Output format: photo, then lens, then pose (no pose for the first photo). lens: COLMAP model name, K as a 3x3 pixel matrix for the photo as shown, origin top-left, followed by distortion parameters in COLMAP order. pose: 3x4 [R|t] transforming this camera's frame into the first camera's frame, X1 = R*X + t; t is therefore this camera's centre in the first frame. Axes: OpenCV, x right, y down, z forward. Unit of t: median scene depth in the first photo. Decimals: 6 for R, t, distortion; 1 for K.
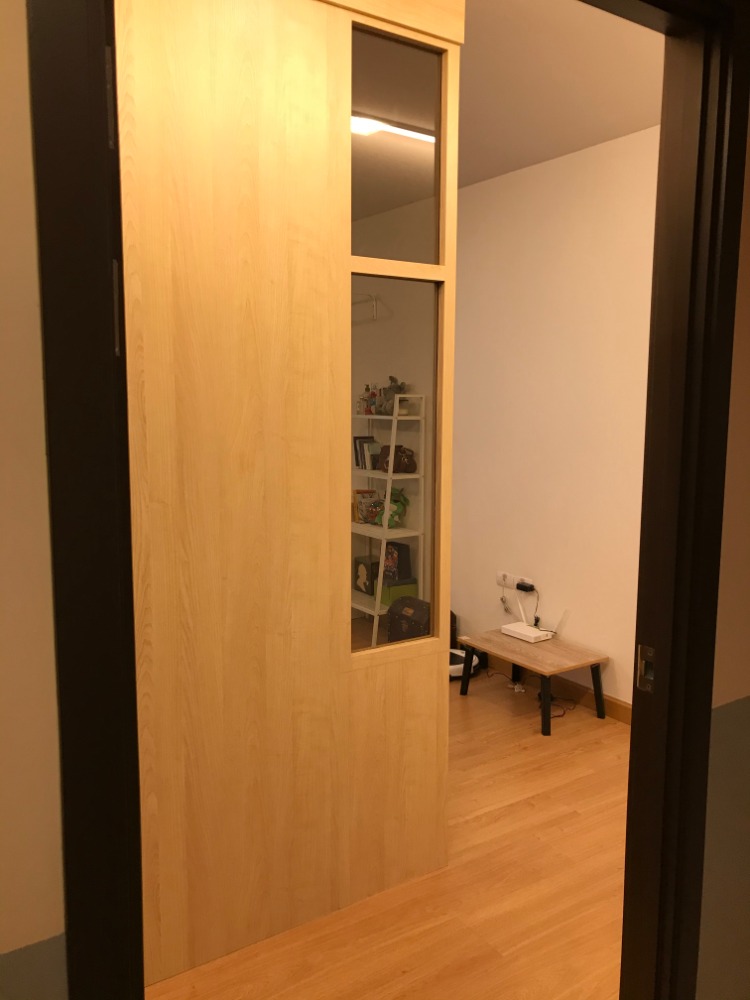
lens RADIAL K [[815.3, 0, 375.0], [0, 815.3, 500.0], [0, 0, 1]] dist [0.019797, 0.006882]
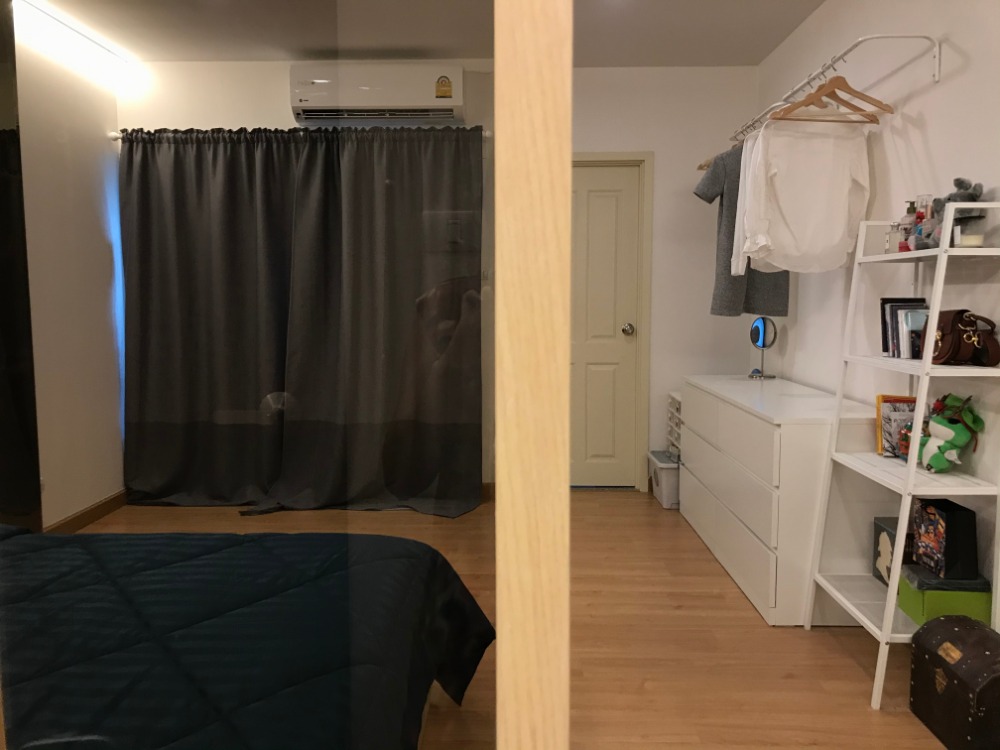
lens RADIAL K [[822.2, 0, 494.3], [0, 822.2, 373.7], [0, 0, 1]] dist [0.022206, -0.014085]
pose [[0.811255, 0.045275, -0.582937, 0.092804], [-0.065163, 0.997787, -0.013190, -0.002589], [0.581050, 0.048686, 0.812410, 0.412740]]
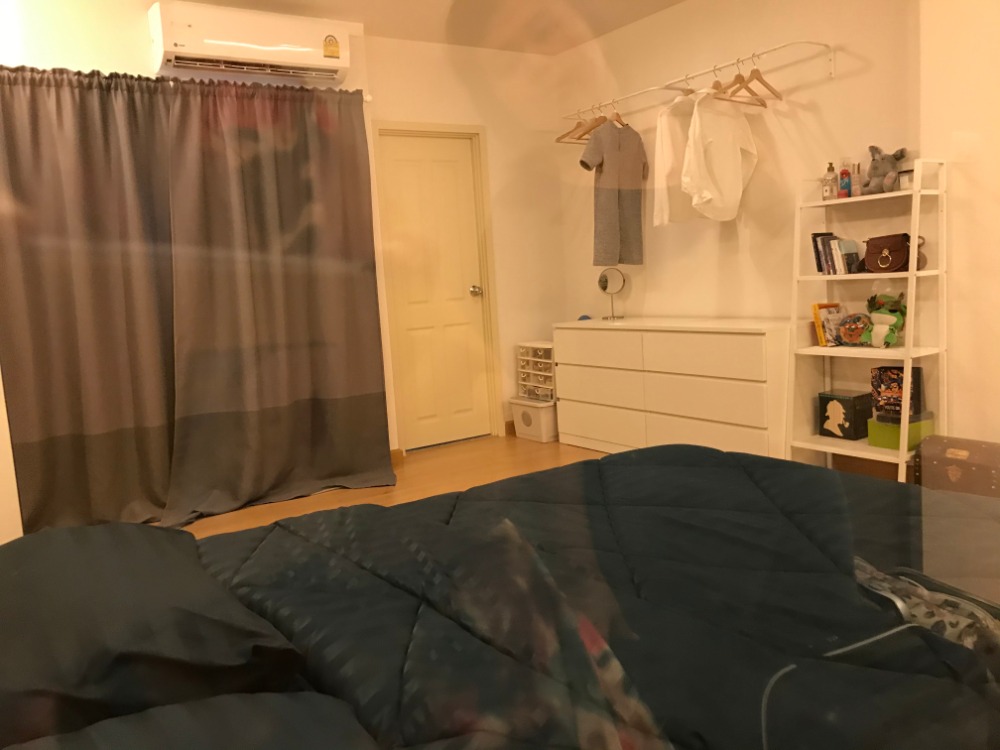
lens RADIAL K [[817.1, 0, 491.4], [0, 817.1, 373.1], [0, 0, 1]] dist [0.004995, 0.005560]
pose [[0.997249, -0.069774, -0.025039, -0.326463], [0.069587, 0.997542, -0.008242, 0.038940], [0.025553, 0.006477, 0.999652, 0.240948]]
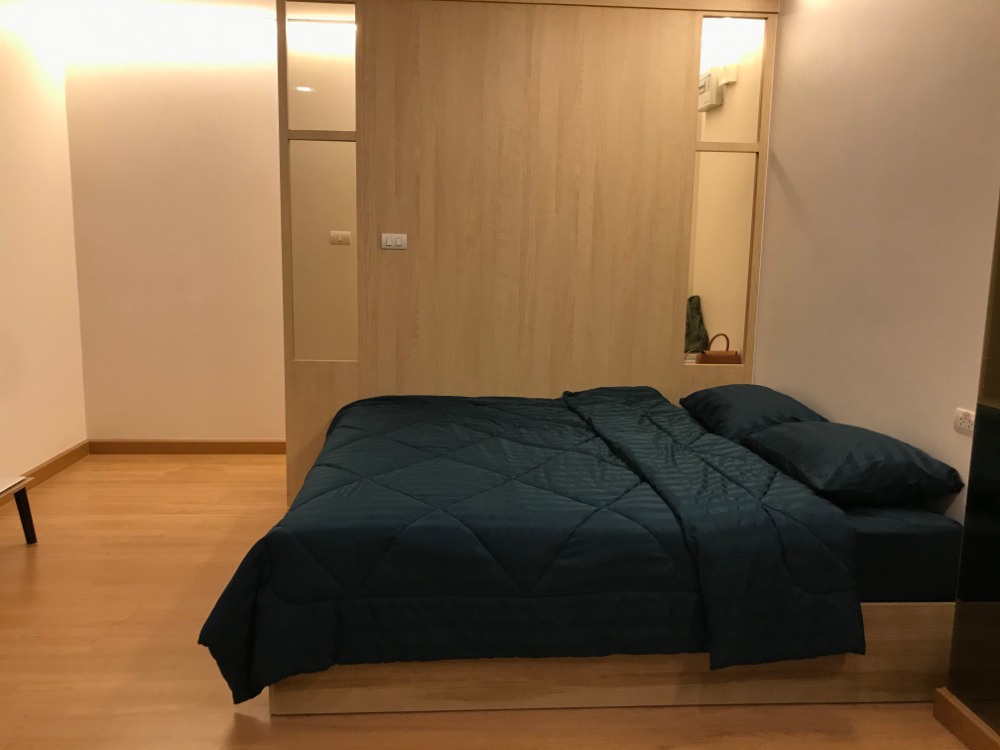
lens RADIAL K [[822.2, 0, 494.3], [0, 822.2, 373.7], [0, 0, 1]] dist [0.022206, -0.014085]
pose [[-0.864836, -0.097733, 0.492449, -0.536305], [0.041920, 0.963387, 0.264816, -0.109079], [-0.500301, 0.249666, -0.829076, 1.078566]]
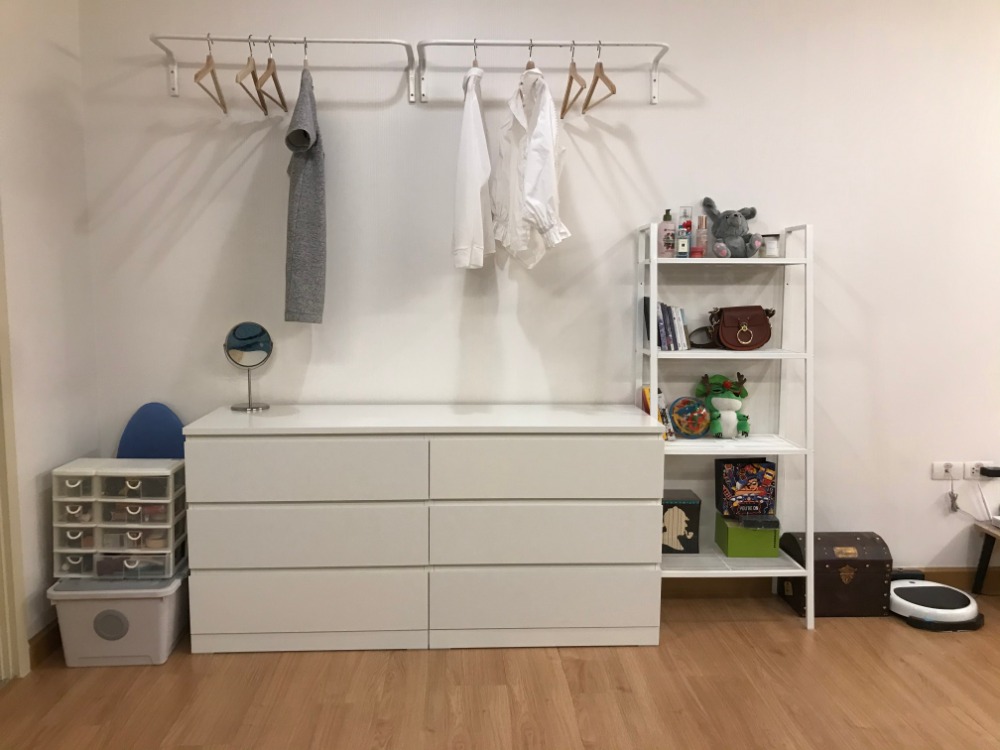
lens RADIAL K [[822.2, 0, 494.3], [0, 822.2, 373.7], [0, 0, 1]] dist [0.022206, -0.014085]
pose [[0.521547, -0.101390, 0.847177, -0.617781], [0.107385, 0.992819, 0.052711, -0.068847], [-0.846438, 0.063483, 0.528690, 0.816991]]
